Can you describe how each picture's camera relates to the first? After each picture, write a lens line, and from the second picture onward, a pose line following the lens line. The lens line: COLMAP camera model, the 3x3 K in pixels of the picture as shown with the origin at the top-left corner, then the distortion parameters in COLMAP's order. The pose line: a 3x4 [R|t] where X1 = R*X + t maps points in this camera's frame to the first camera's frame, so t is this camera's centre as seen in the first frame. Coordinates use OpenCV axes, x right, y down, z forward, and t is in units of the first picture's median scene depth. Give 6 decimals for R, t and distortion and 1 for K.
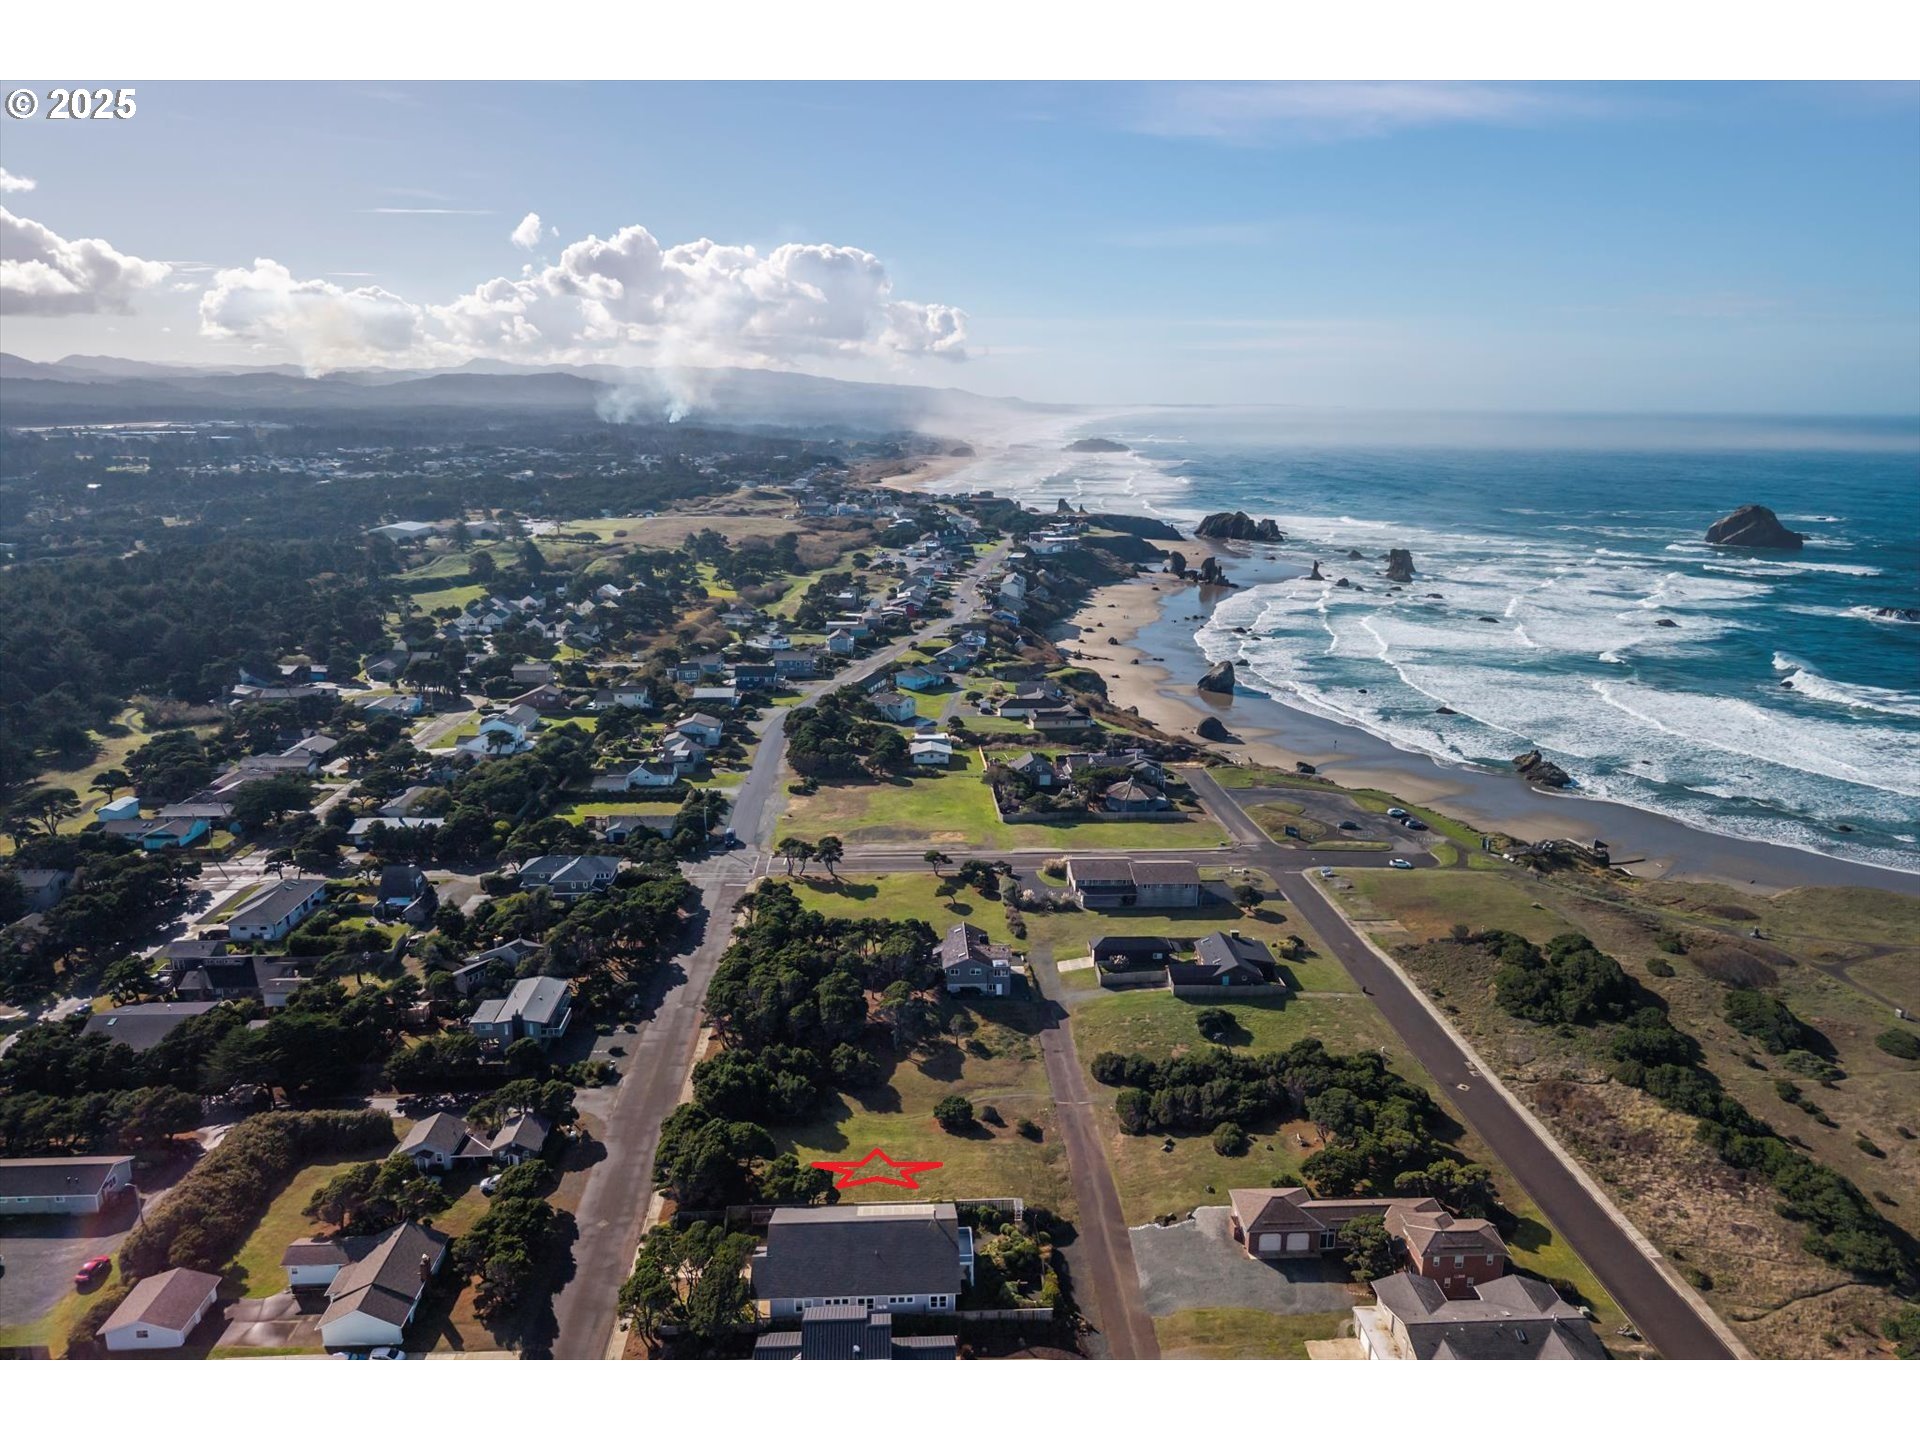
lens RADIAL K [[1276.1, 0, 969.3], [0, 1276.1, 718.1], [0, 0, 1]] dist [0.063935, -0.078148]
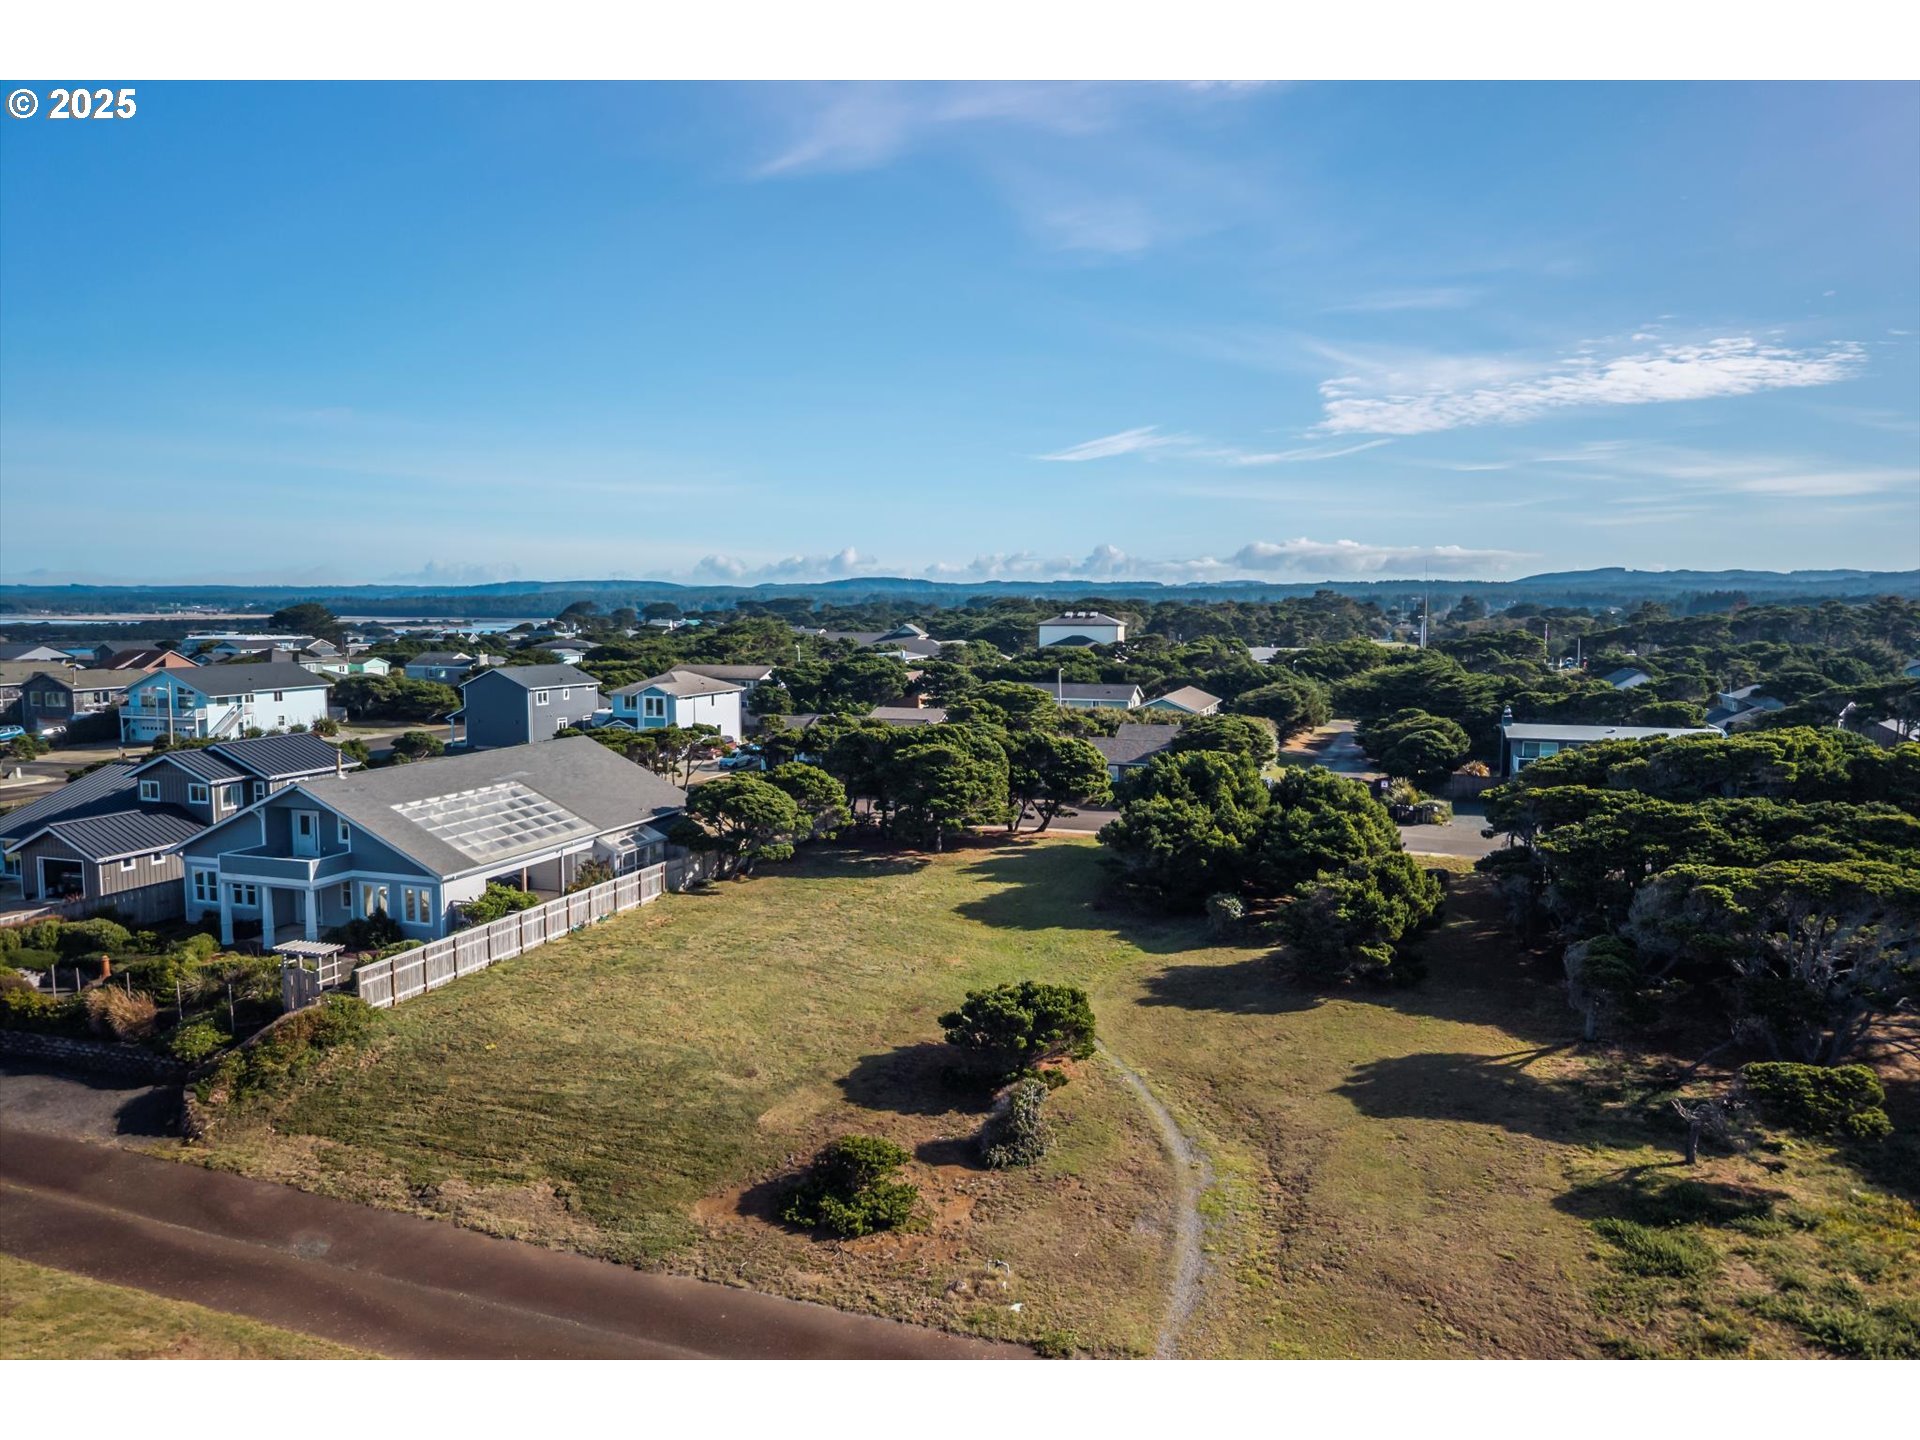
lens RADIAL K [[1288.1, 0, 961.9], [0, 1288.1, 649.6], [0, 0, 1]] dist [0.065327, -0.079719]
pose [[-0.383679, 0.026335, -0.923091, 0.146110], [-0.233619, 0.964310, 0.124614, 0.136010], [0.893427, 0.263464, -0.363833, 0.695892]]
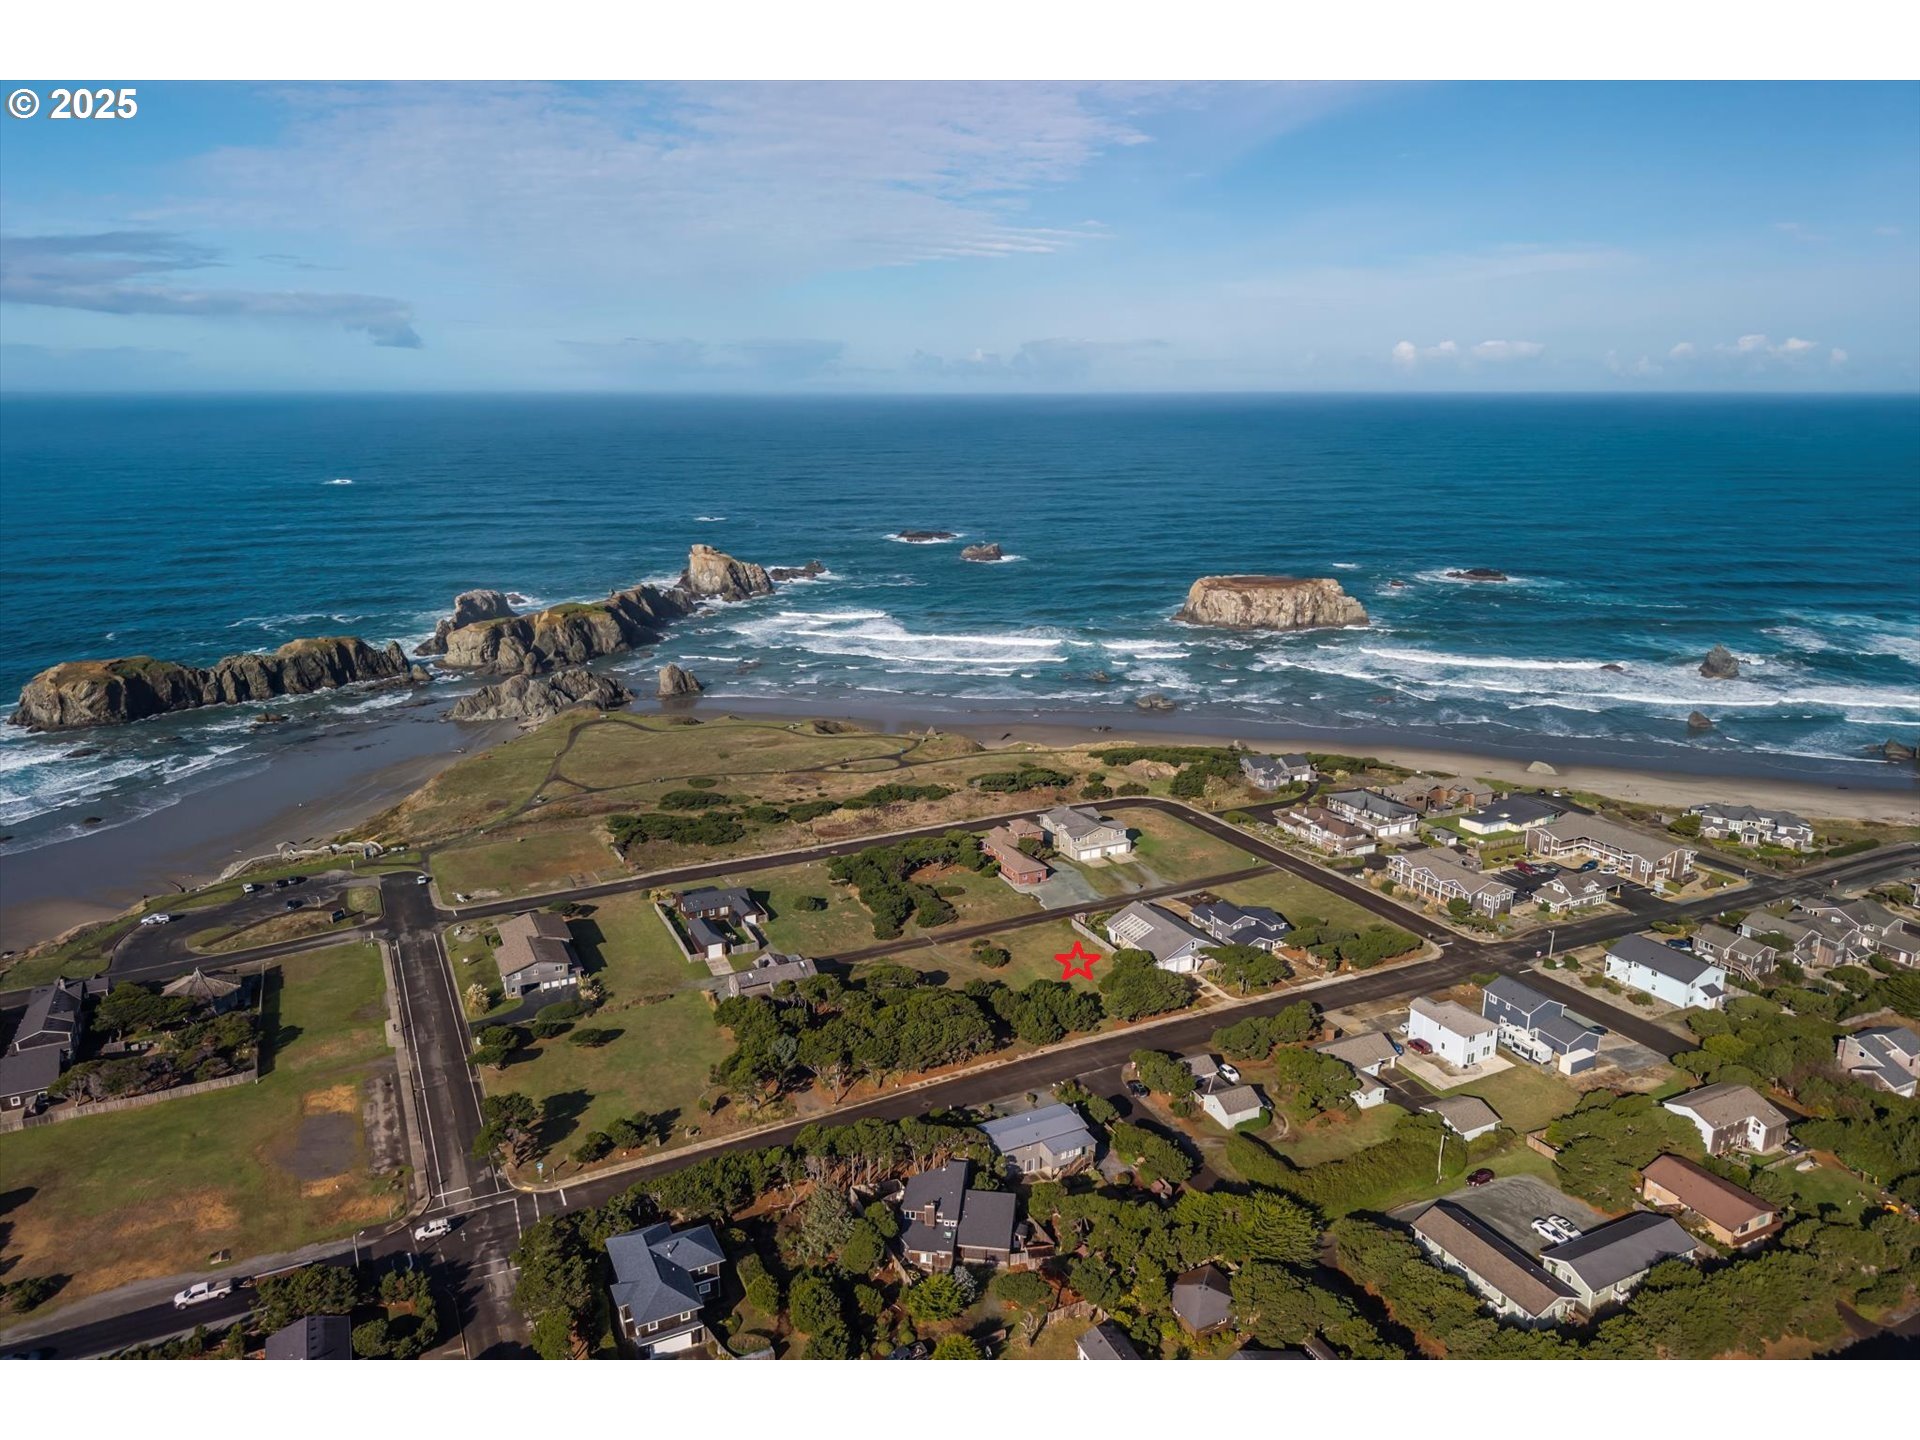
lens RADIAL K [[1313.6, 0, 948.1], [0, 1313.6, 718.5], [0, 0, 1]] dist [0.062552, -0.088681]
pose [[-0.385333, -0.236687, 0.891907, -0.828823], [0.219262, 0.915380, 0.337644, -0.301520], [-0.896350, 0.325667, -0.300830, 0.924242]]
